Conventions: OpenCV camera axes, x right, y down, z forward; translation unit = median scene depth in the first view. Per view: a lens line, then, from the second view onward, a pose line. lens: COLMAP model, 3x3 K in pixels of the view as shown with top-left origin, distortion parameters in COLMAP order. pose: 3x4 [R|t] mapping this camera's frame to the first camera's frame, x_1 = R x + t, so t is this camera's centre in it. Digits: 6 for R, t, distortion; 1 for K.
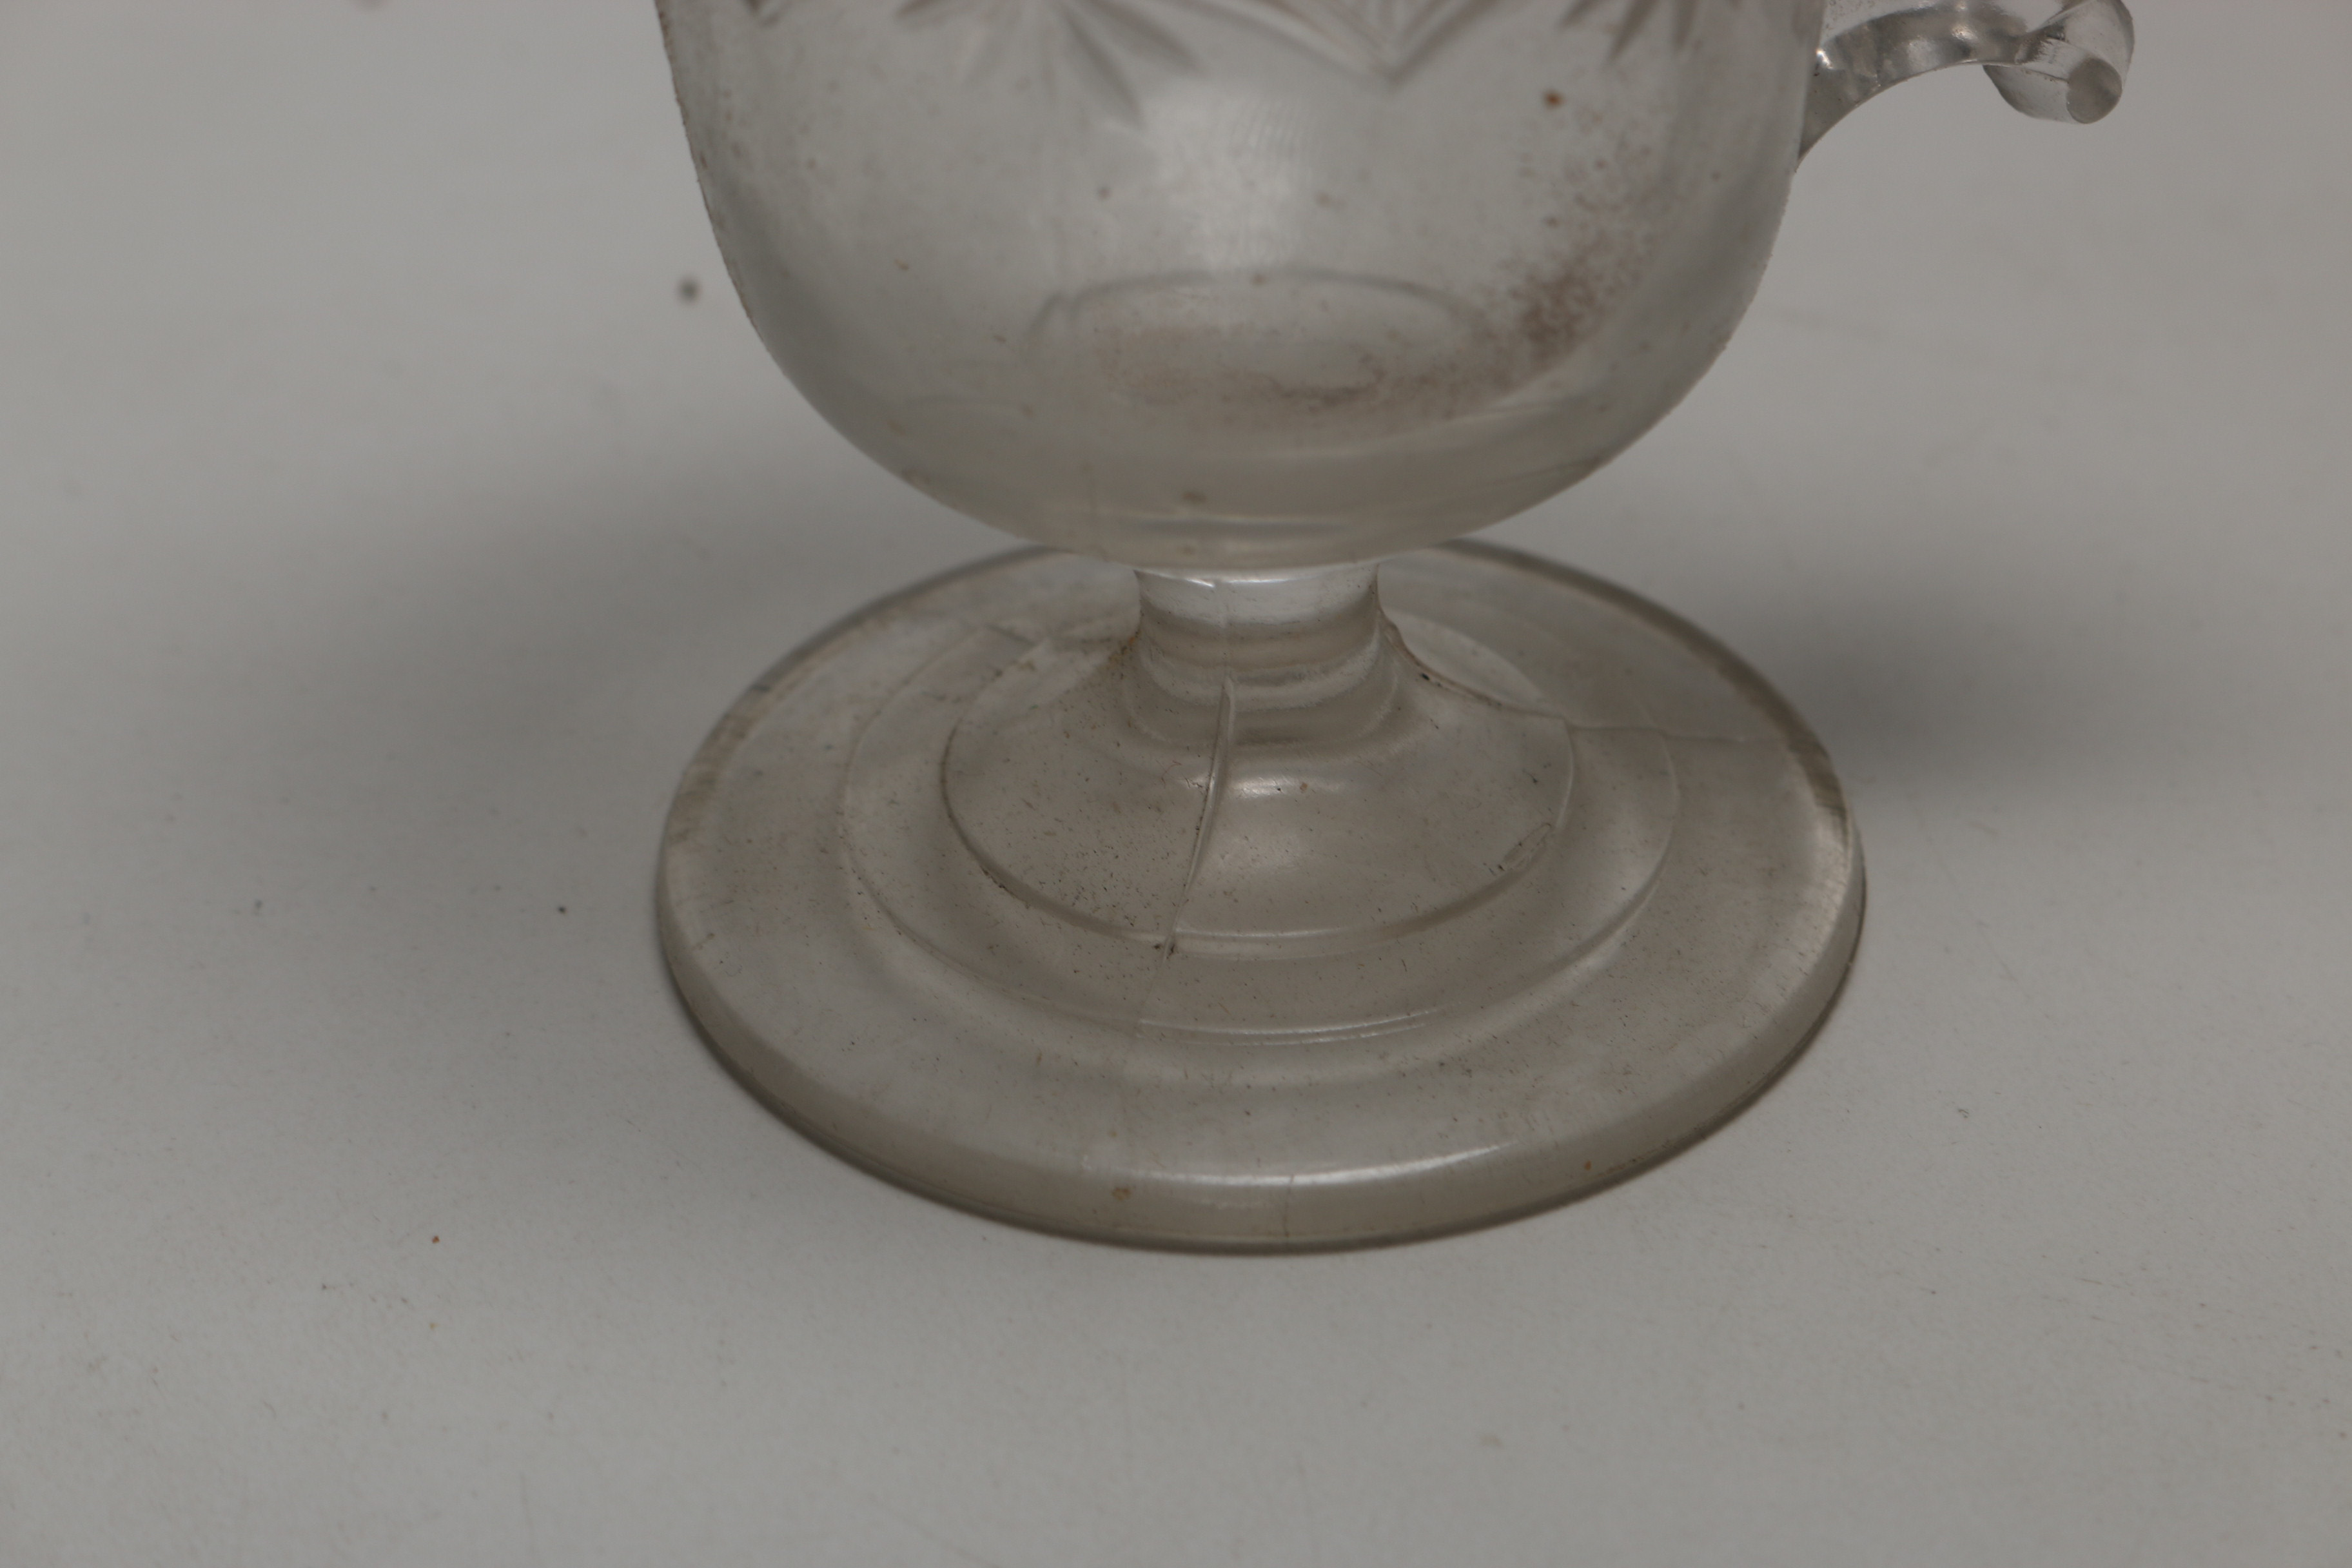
lens RADIAL K [[5495.8, 0, 1167.2], [0, 5495.8, 771.8], [0, 0, 1]] dist [0.000323, 0.000000]
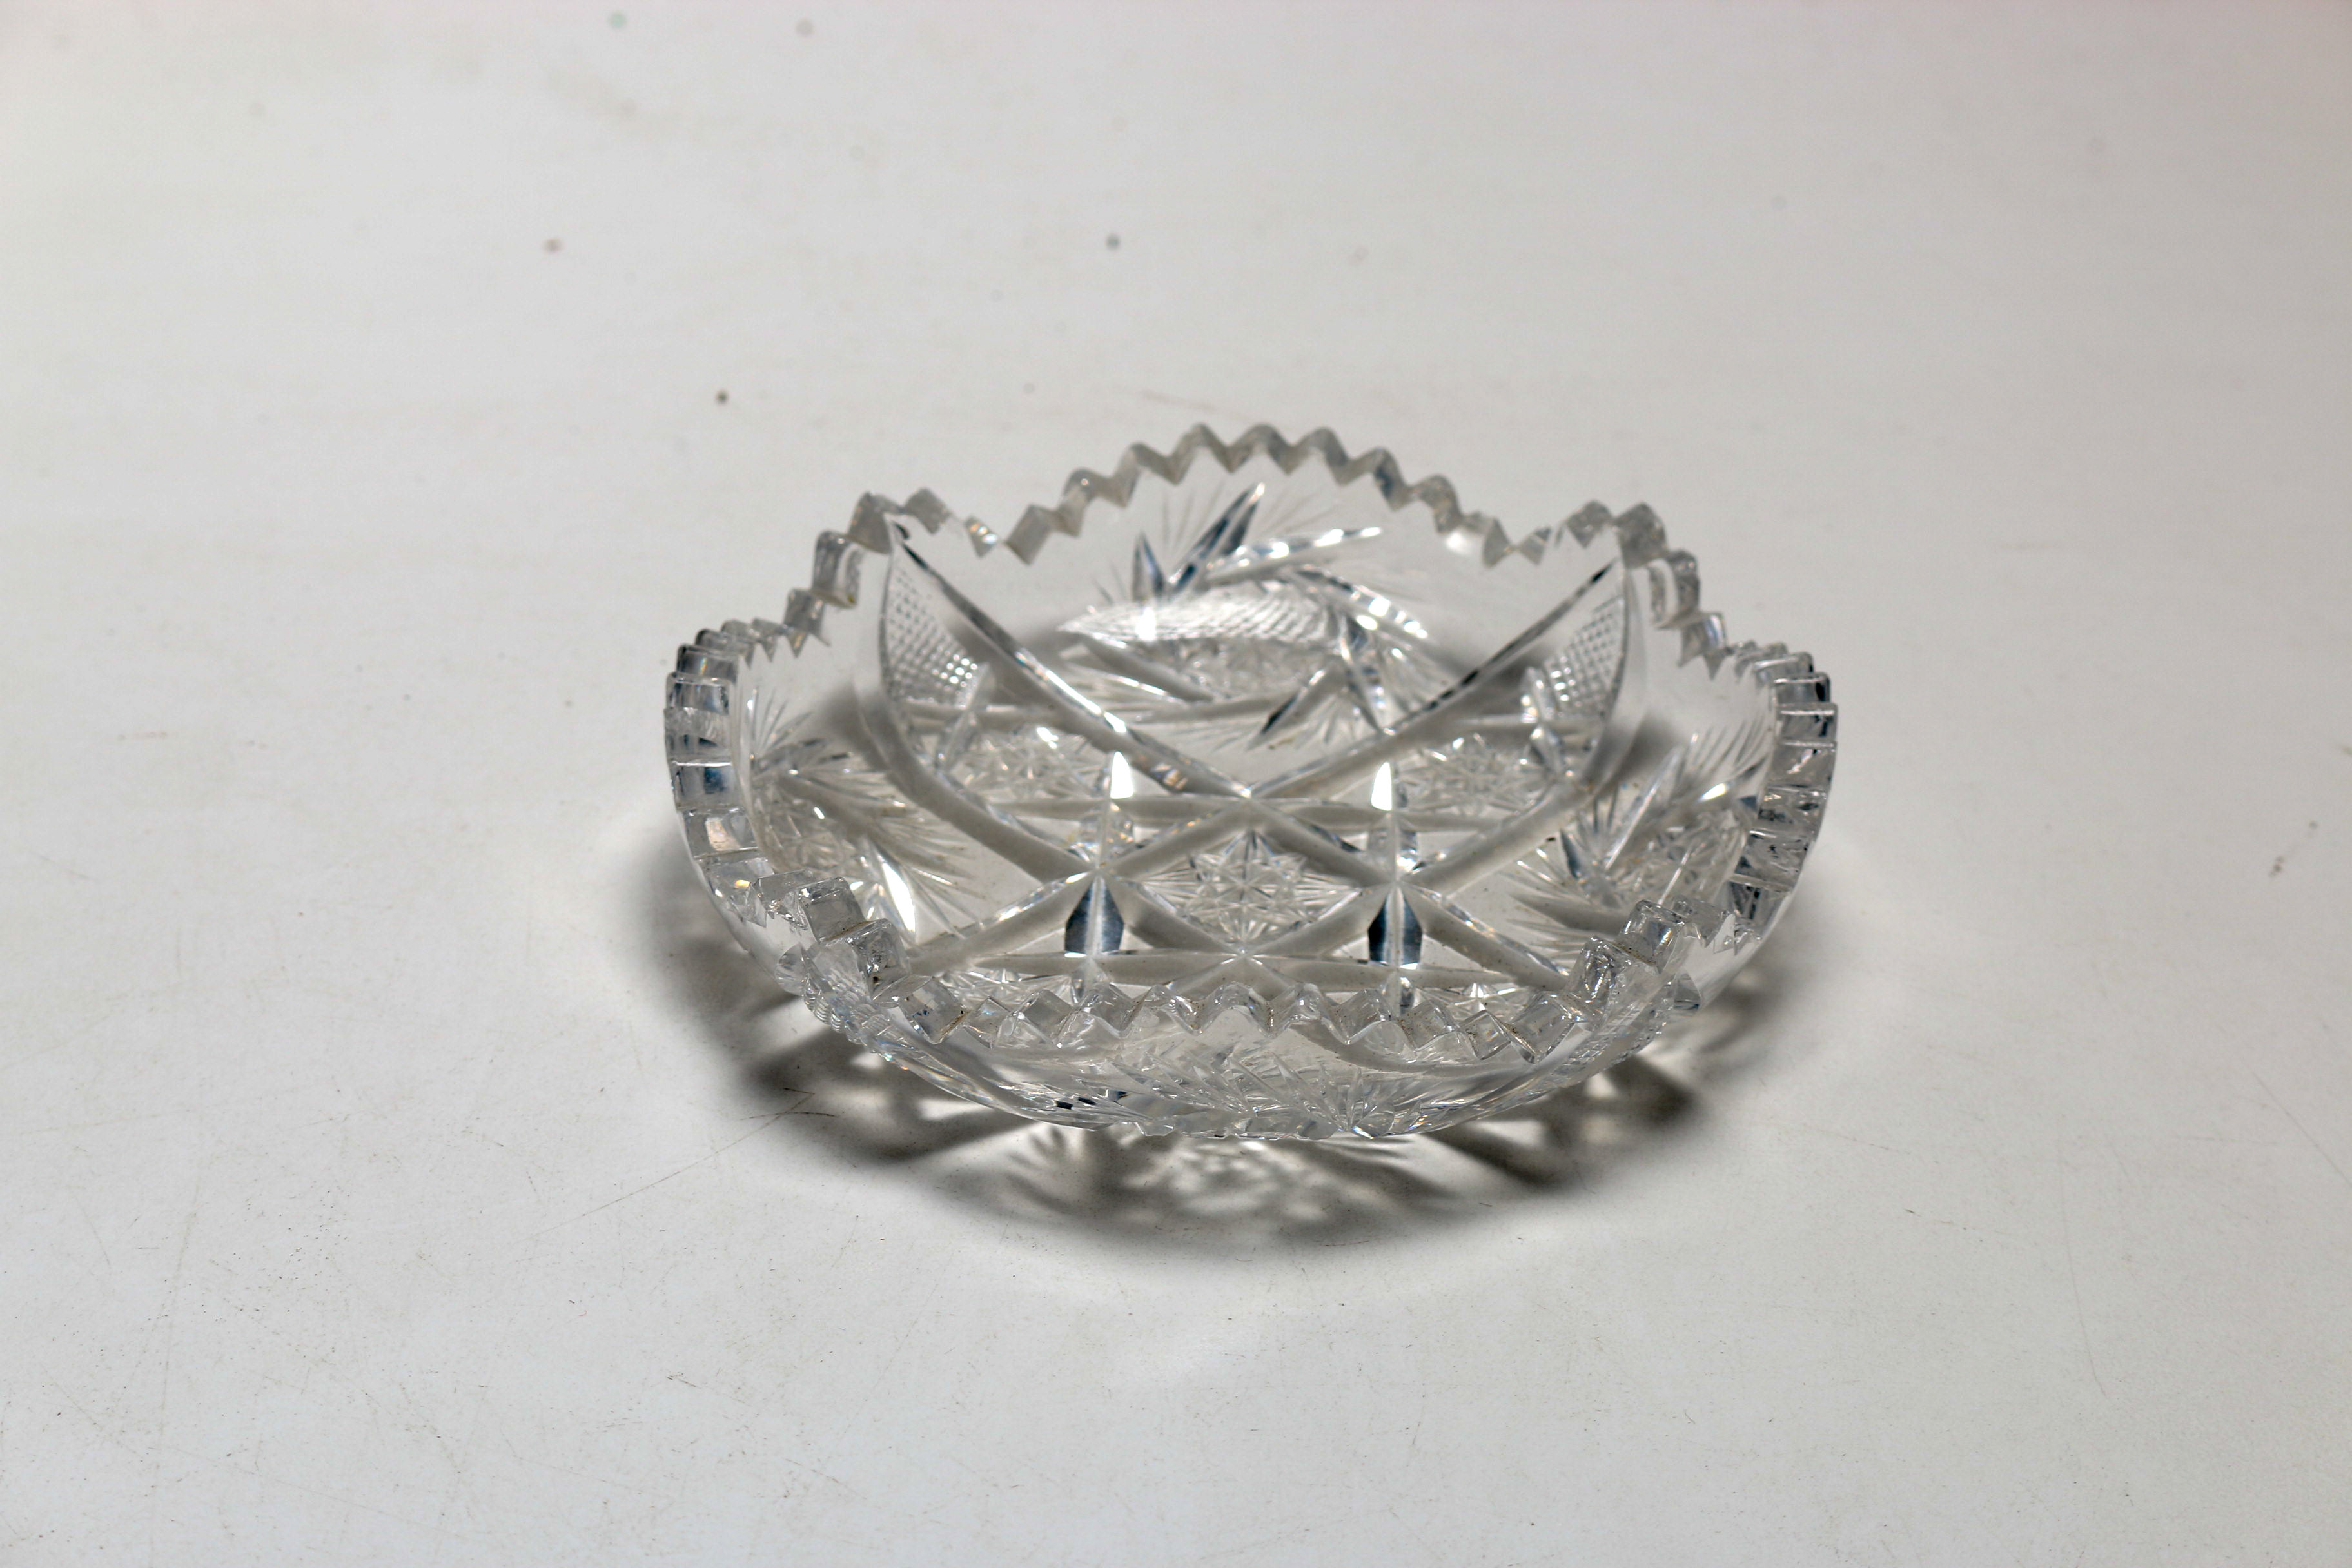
lens RADIAL K [[5495.8, 0, 1176.9], [0, 5495.8, 789.4], [0, 0, 1]] dist [0.000323, 0.000000]
pose [[0.999411, 0.030241, 0.016243, 0.062648], [-0.029380, 0.998272, -0.050900, 0.191700], [-0.017754, 0.050393, 0.998572, -1.246767]]
